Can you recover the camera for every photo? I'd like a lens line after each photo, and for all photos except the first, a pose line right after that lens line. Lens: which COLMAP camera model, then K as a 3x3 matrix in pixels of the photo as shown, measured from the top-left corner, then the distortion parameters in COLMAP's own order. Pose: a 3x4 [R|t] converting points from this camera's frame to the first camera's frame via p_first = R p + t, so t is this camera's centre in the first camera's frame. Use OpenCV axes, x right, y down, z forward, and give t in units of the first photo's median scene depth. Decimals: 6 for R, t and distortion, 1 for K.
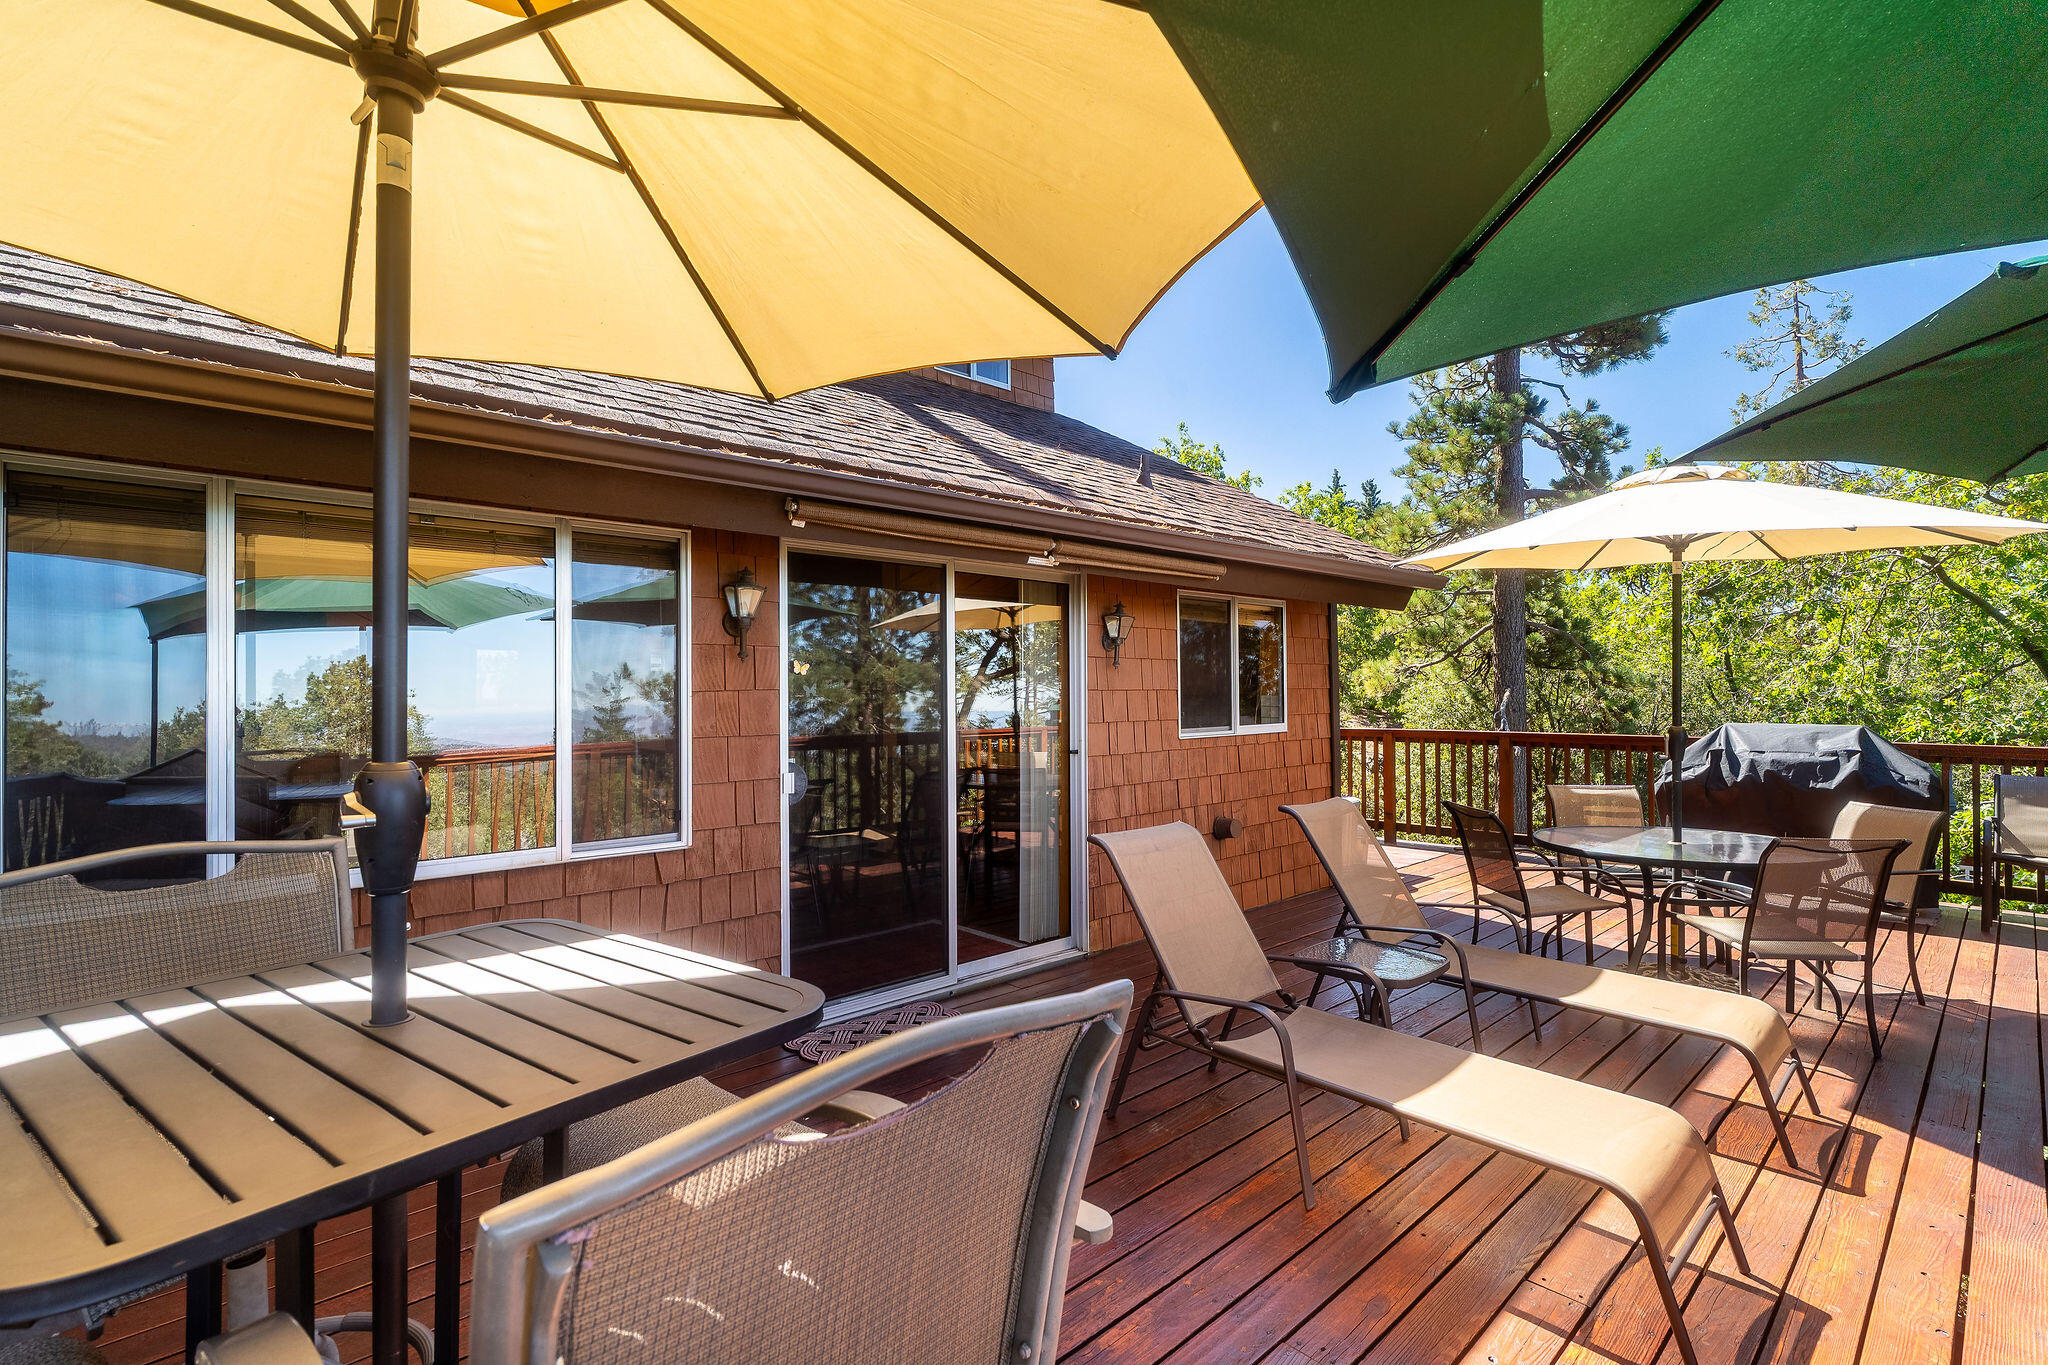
lens RADIAL K [[927.2, 0, 1024.0], [0, 927.2, 682.5], [0, 0, 1]] dist [-0.004645, 0.000605]
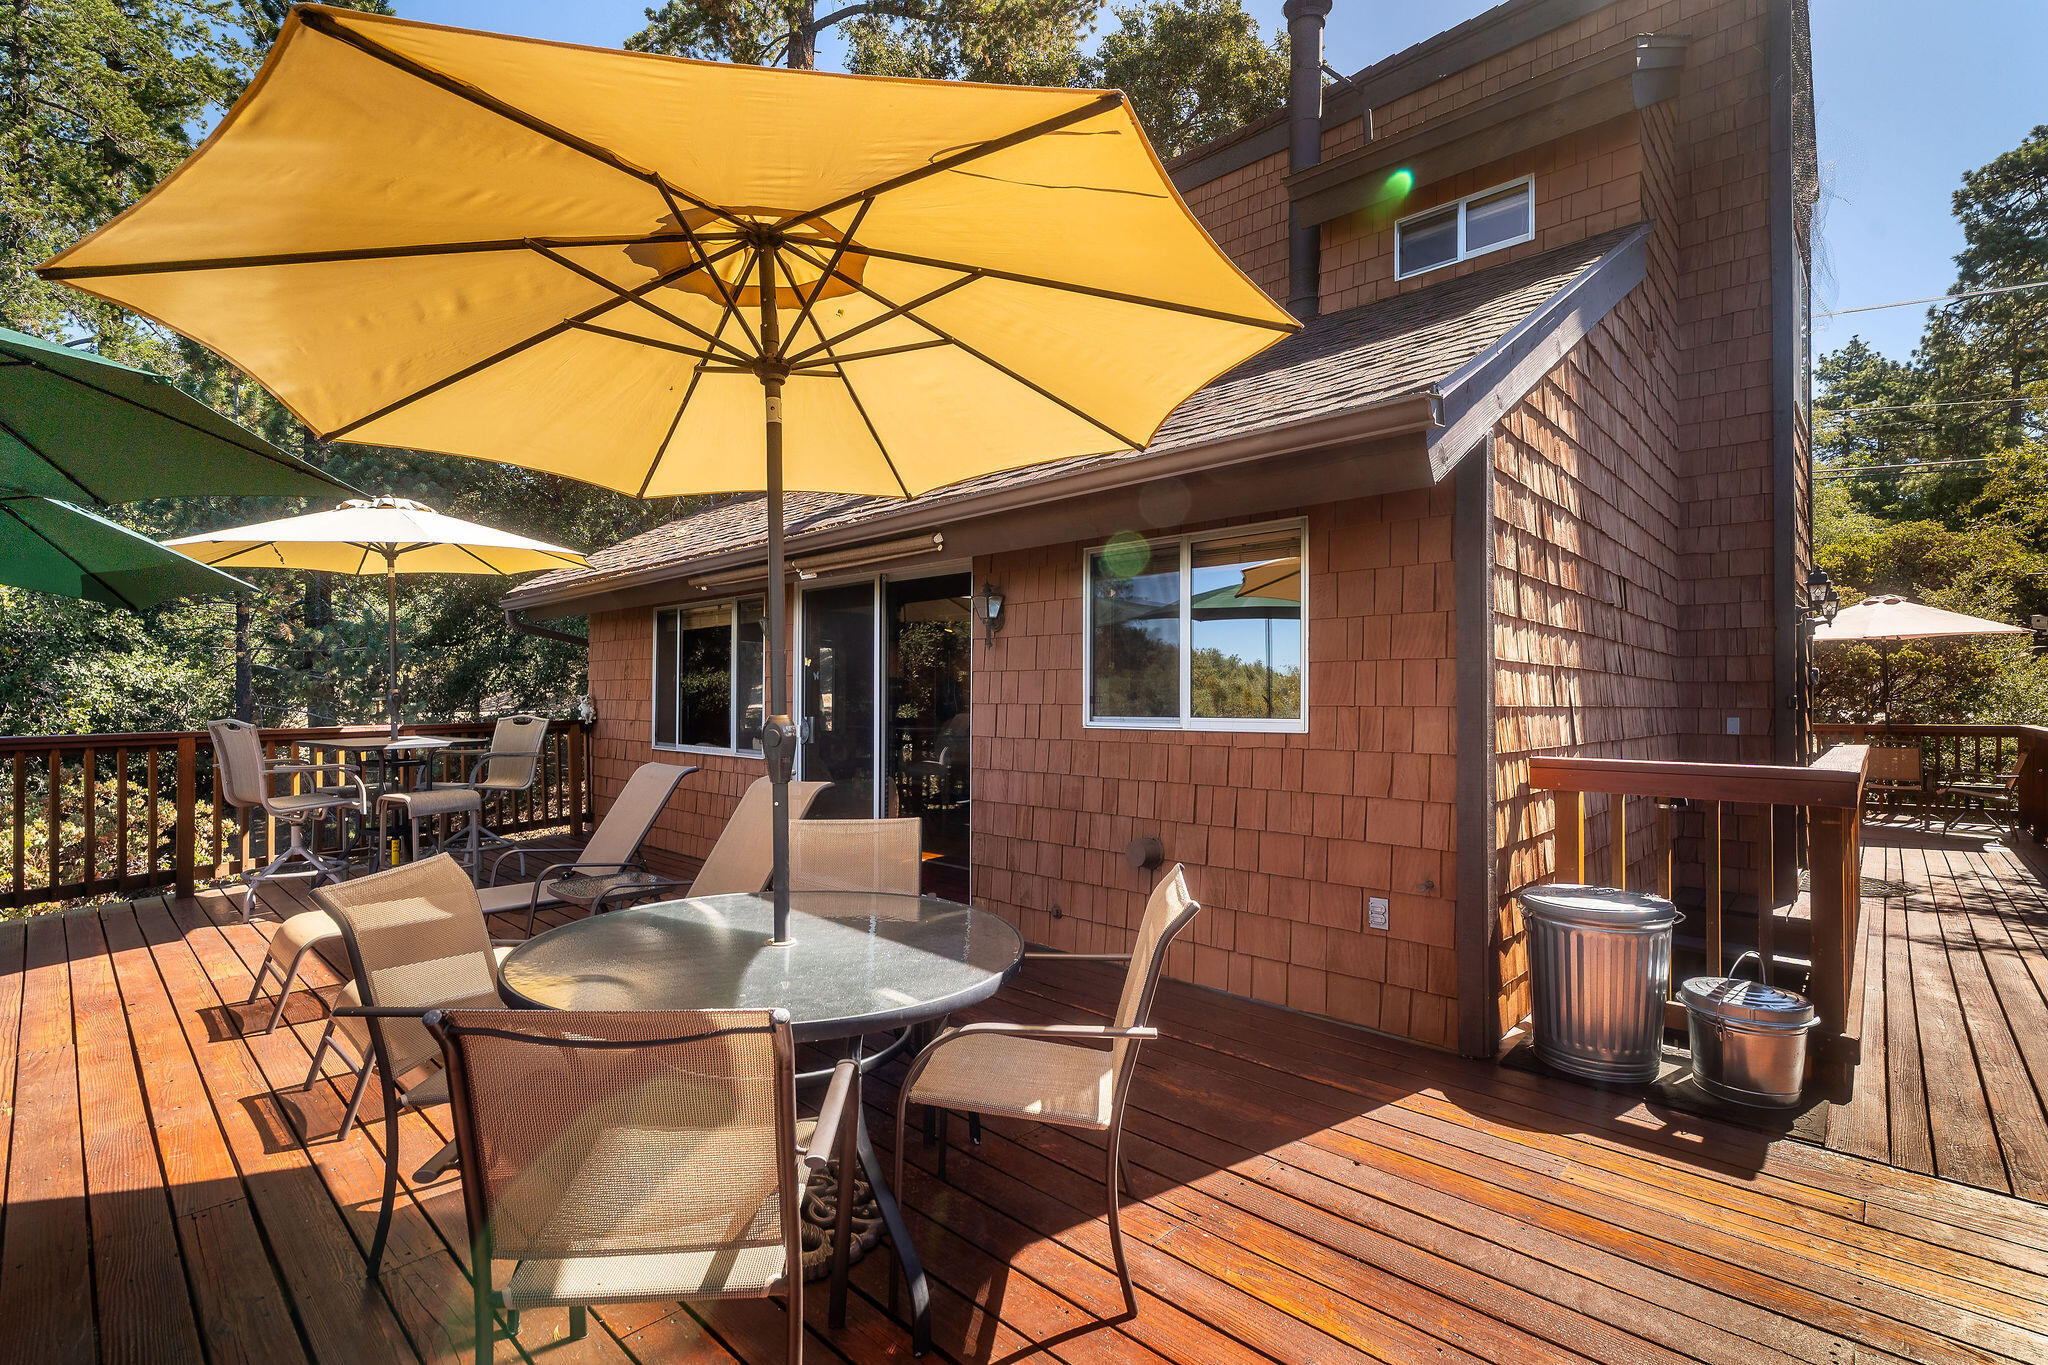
lens RADIAL K [[927.2, 0, 1024.0], [0, 927.2, 682.5], [0, 0, 1]] dist [-0.004645, 0.000605]
pose [[0.065147, -0.004889, -0.997864, 1.916040], [0.013010, 0.999907, -0.004050, 0.044763], [0.997791, -0.012719, 0.065205, 1.718033]]
